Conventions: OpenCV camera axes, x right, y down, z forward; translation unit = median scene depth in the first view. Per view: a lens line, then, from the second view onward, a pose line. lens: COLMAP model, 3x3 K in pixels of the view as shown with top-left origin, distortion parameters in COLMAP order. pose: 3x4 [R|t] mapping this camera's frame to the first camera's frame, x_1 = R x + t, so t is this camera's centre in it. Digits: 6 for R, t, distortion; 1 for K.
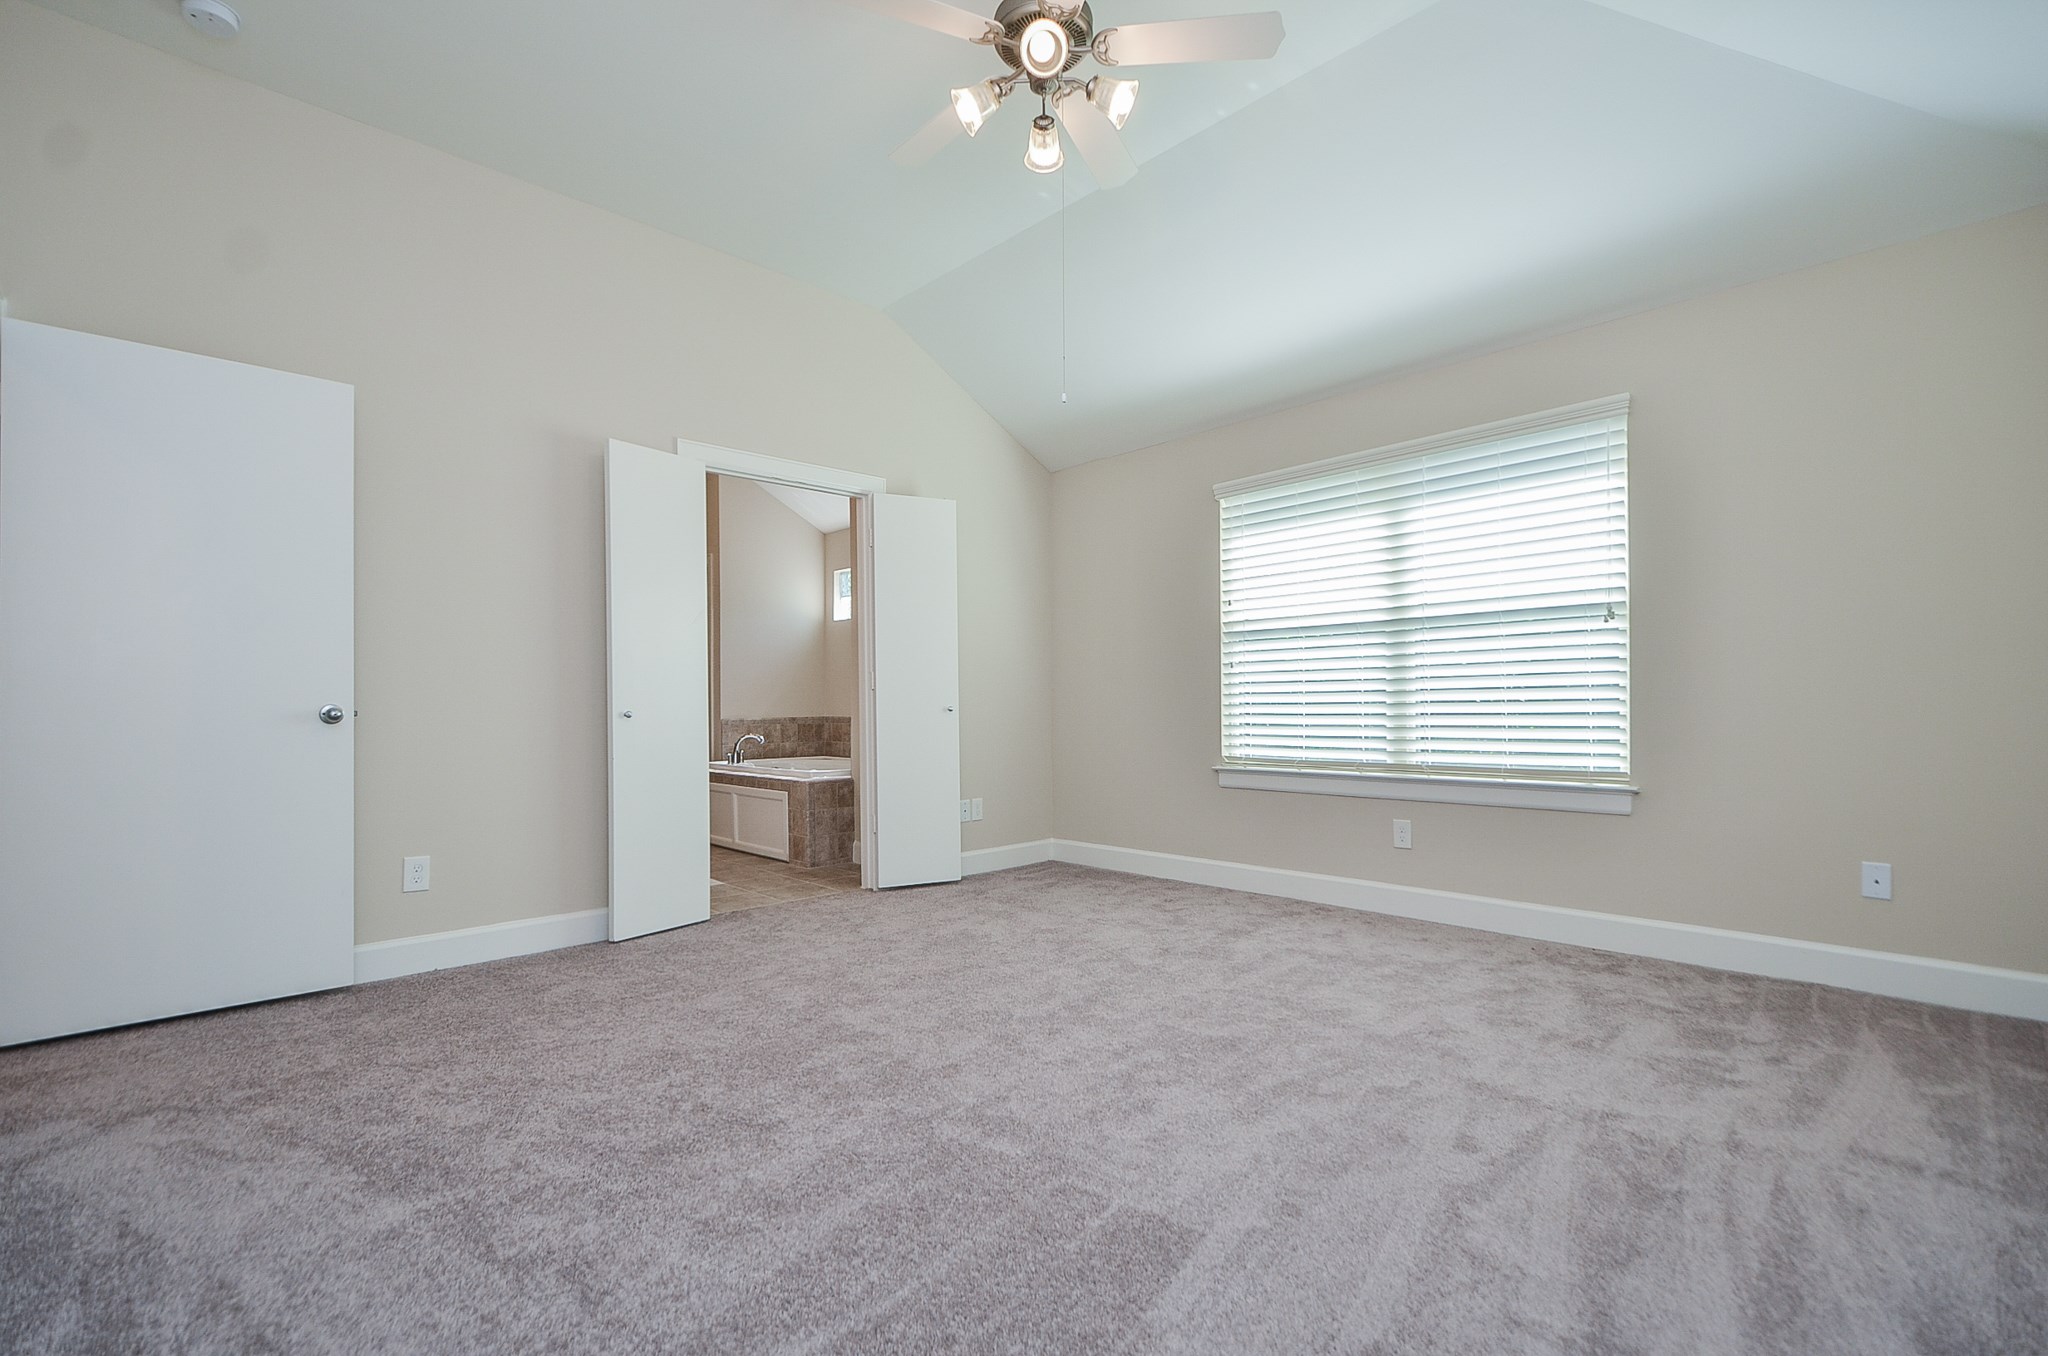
lens RADIAL K [[896.4, 0, 1015.0], [0, 896.4, 700.0], [0, 0, 1]] dist [0.011691, -0.009695]
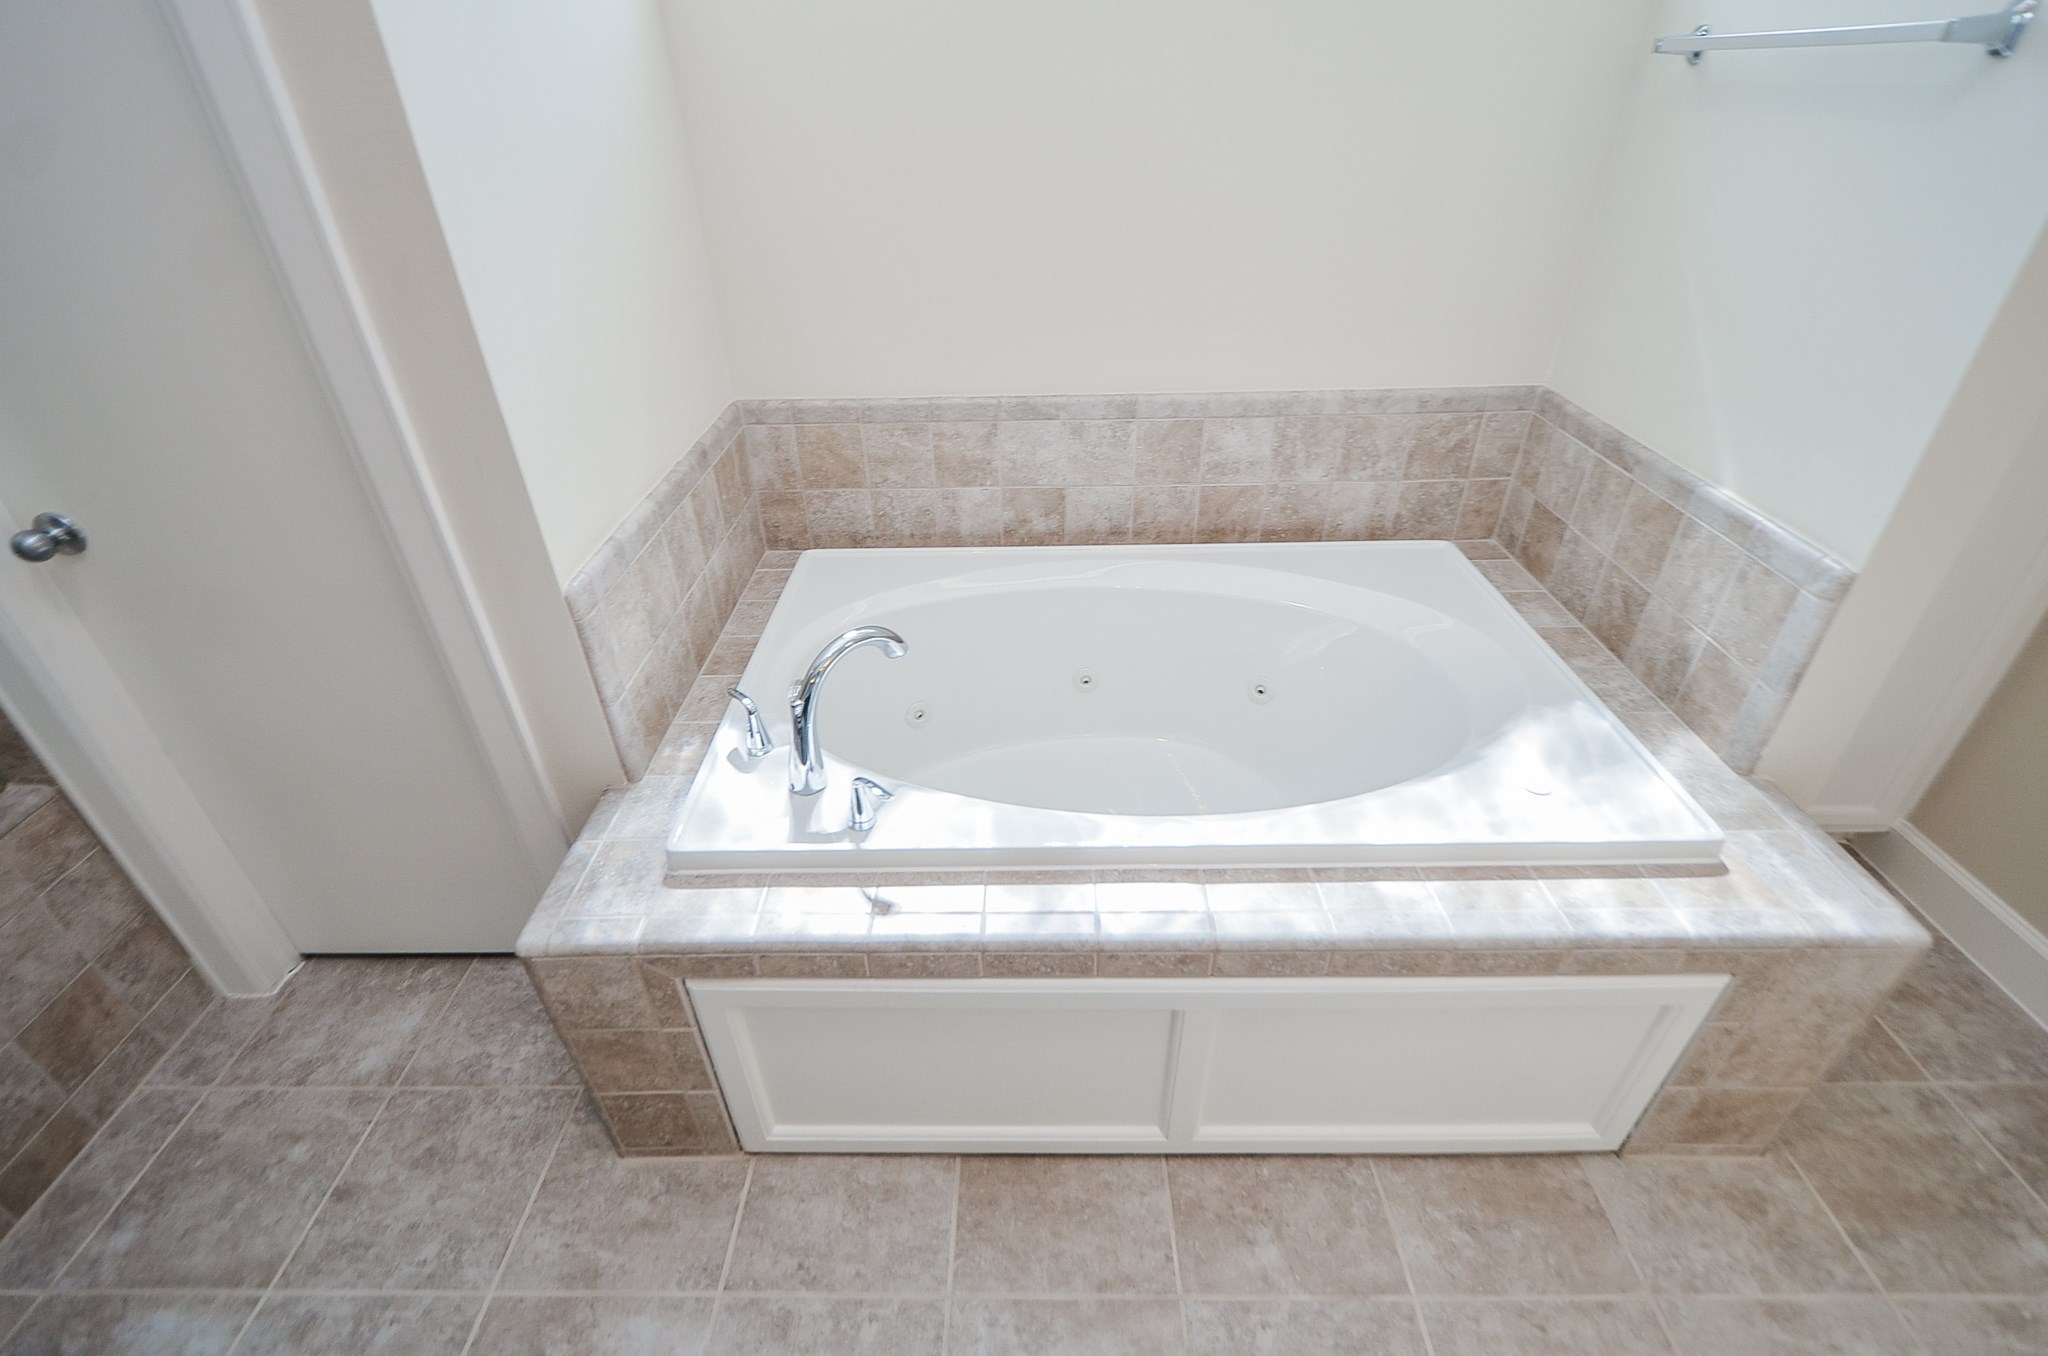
lens RADIAL K [[925.8, 0, 1017.7], [0, 925.8, 700.9], [0, 0, 1]] dist [-0.001886, -0.001469]
pose [[0.693898, -0.404027, 0.596043, -0.364959], [0.007499, 0.831764, 0.555079, -0.061752], [-0.720034, -0.380698, 0.580189, 0.768975]]
